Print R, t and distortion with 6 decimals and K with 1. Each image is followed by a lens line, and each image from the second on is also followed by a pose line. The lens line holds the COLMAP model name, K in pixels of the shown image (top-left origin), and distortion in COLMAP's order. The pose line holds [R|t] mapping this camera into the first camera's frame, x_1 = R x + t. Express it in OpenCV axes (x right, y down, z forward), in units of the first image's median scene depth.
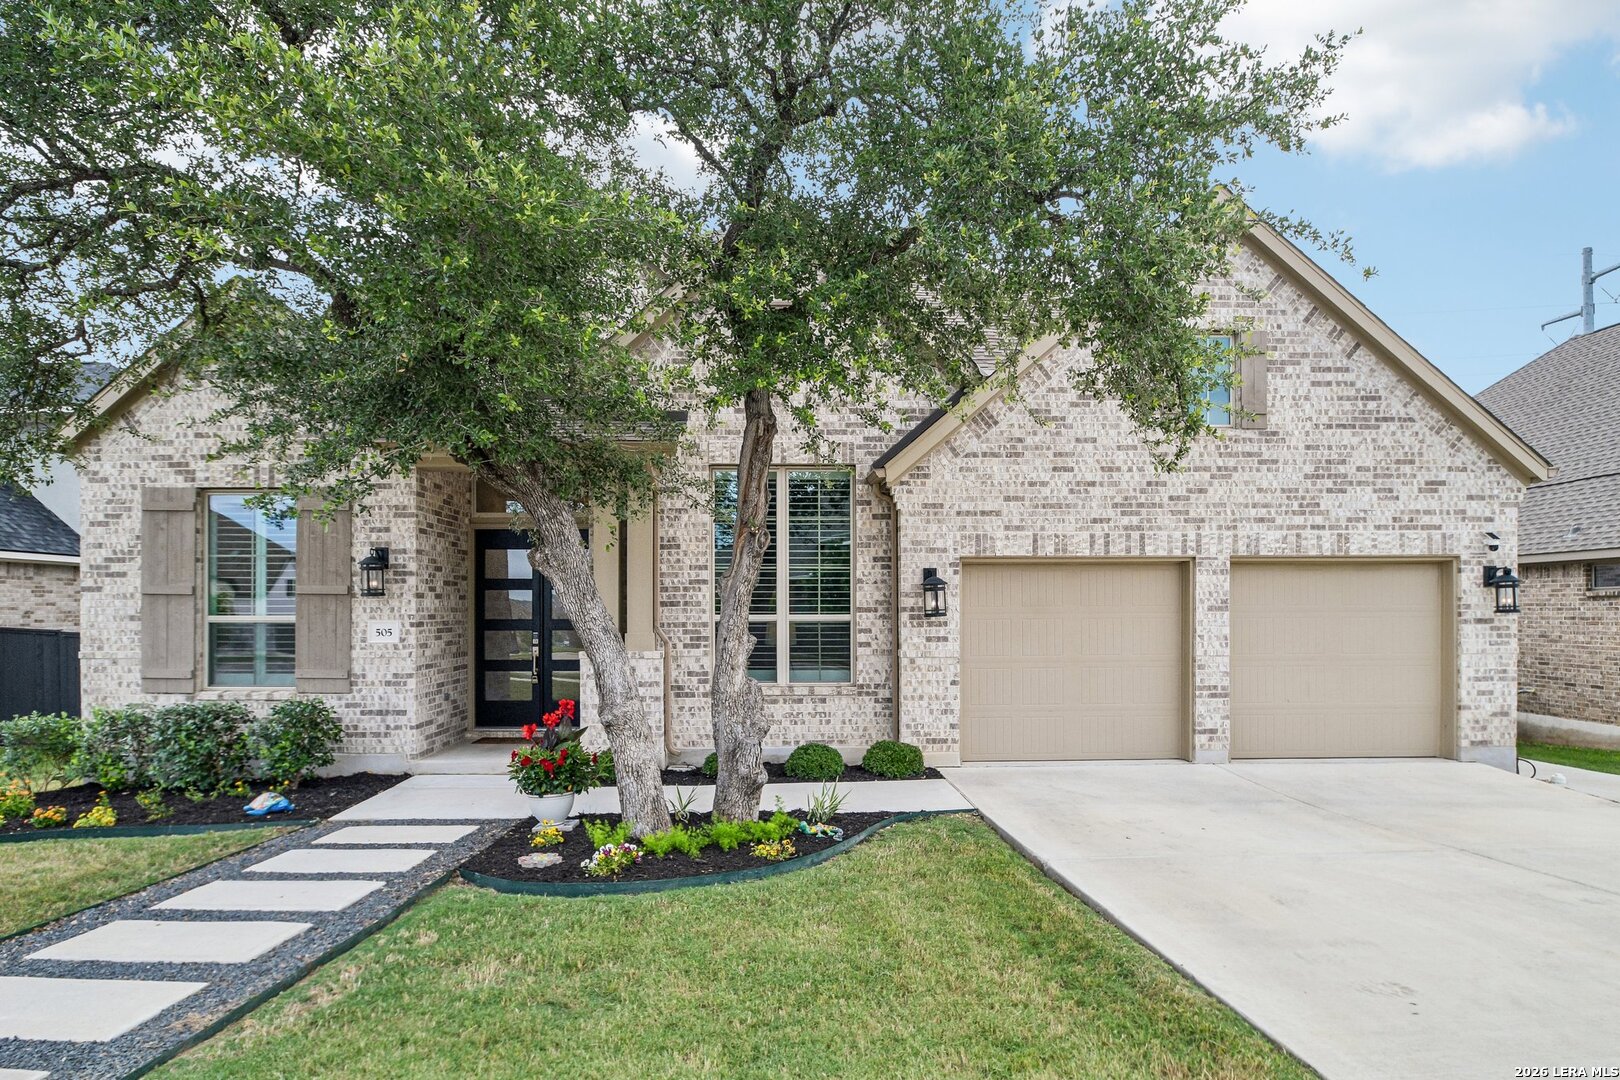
lens RADIAL K [[887.6, 0, 811.6], [0, 887.6, 612.9], [0, 0, 1]] dist [0.004114, 0.001458]
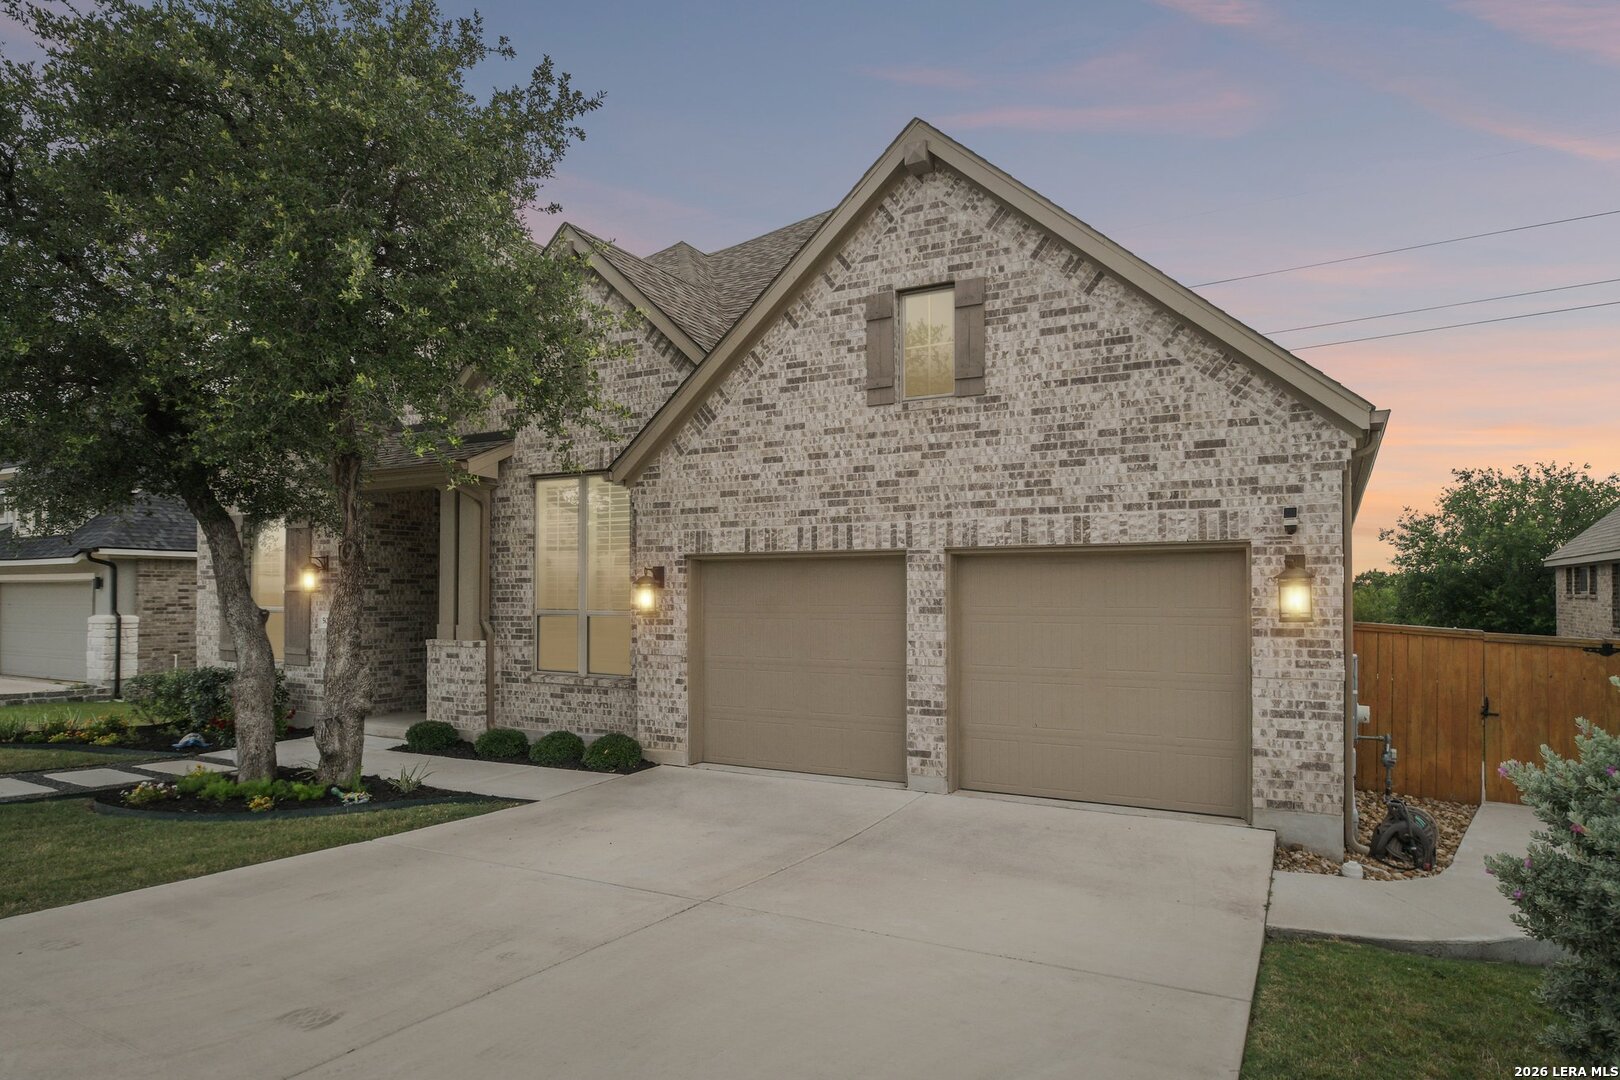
lens RADIAL K [[936.5, 0, 810.2], [0, 936.5, 584.6], [0, 0, 1]] dist [-0.006492, -0.000373]
pose [[0.862198, -0.000726, -0.506571, 0.811850], [-0.005798, 0.999919, -0.011300, -0.018639], [0.506538, 0.012680, 0.862124, 0.166904]]
